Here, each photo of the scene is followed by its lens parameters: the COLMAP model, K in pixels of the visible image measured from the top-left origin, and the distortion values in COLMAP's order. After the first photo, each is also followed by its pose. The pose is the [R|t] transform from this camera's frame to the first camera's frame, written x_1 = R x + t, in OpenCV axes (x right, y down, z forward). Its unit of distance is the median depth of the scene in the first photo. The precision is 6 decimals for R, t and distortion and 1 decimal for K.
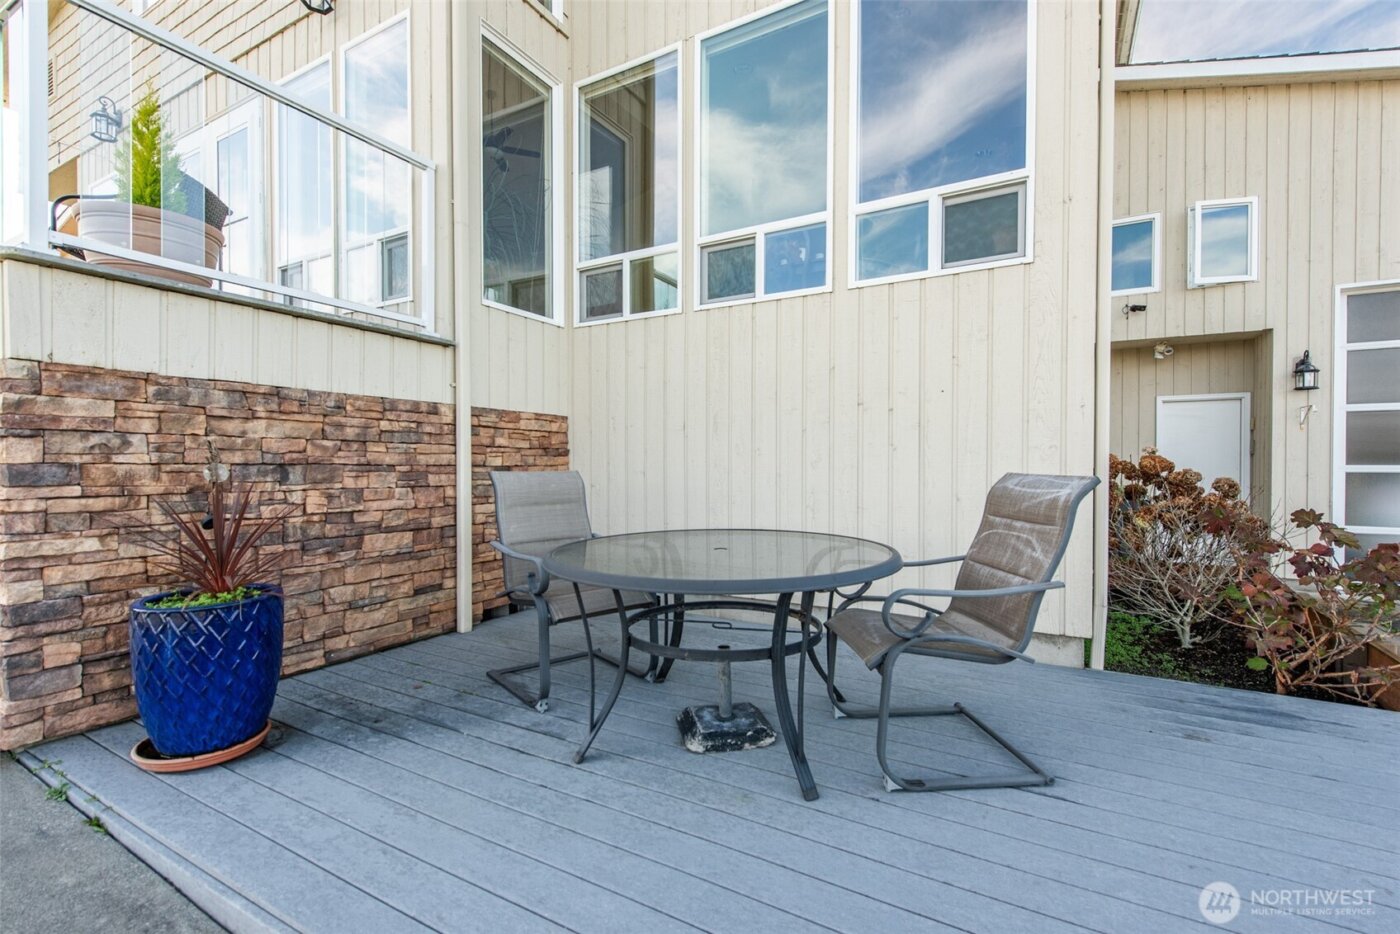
lens RADIAL K [[624.9, 0, 700.0], [0, 624.9, 467.0], [0, 0, 1]] dist [-0.000124, -0.000132]
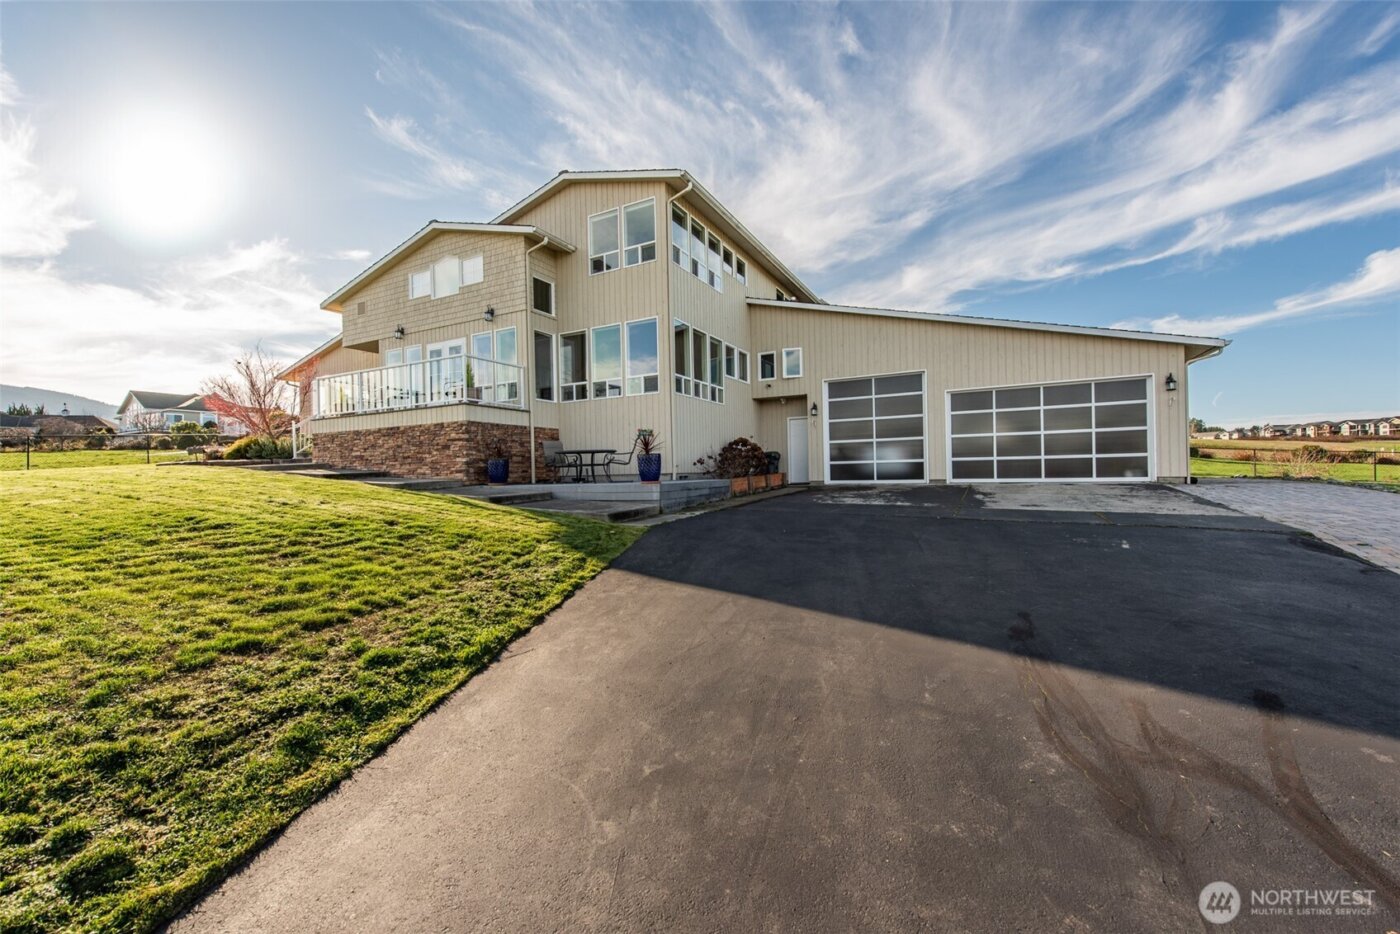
lens RADIAL K [[575.6, 0, 700.0], [0, 575.6, 467.0], [0, 0, 1]] dist [0.002011, -0.000418]
pose [[0.999428, -0.018355, 0.028412, 0.552221], [0.018729, 0.999740, -0.012975, 0.215601], [-0.028167, 0.013500, 0.999512, -2.557680]]
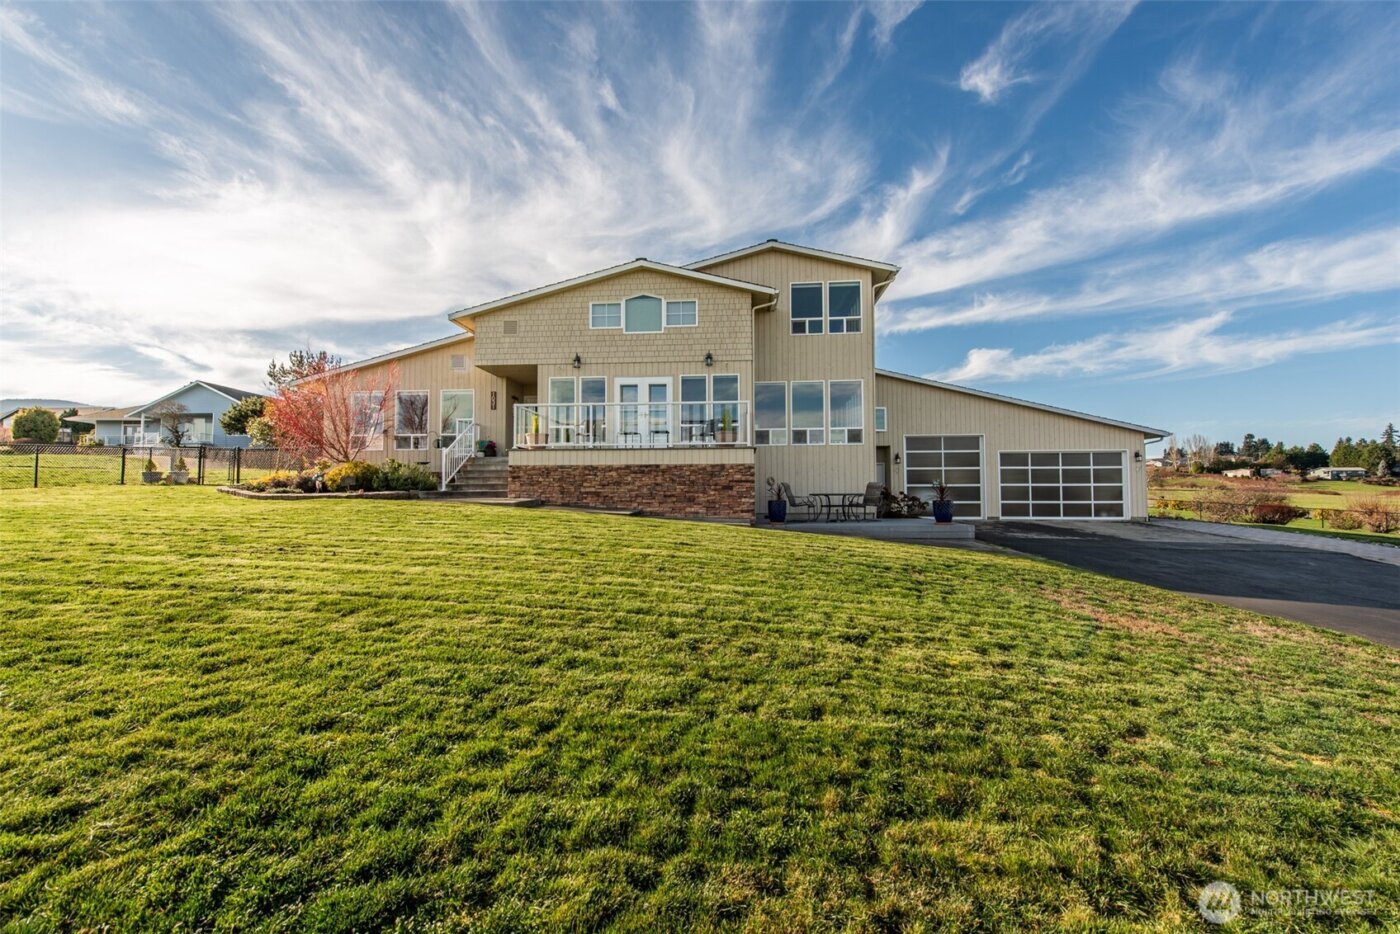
lens RADIAL K [[569.4, 0, 696.8], [0, 569.4, 451.8], [0, 0, 1]] dist [0.002144, 0.000363]
pose [[0.898411, 0.031102, 0.438052, -2.316458], [0.002469, 0.997115, -0.075859, 0.081506], [-0.439148, 0.069234, 0.895743, -2.198113]]
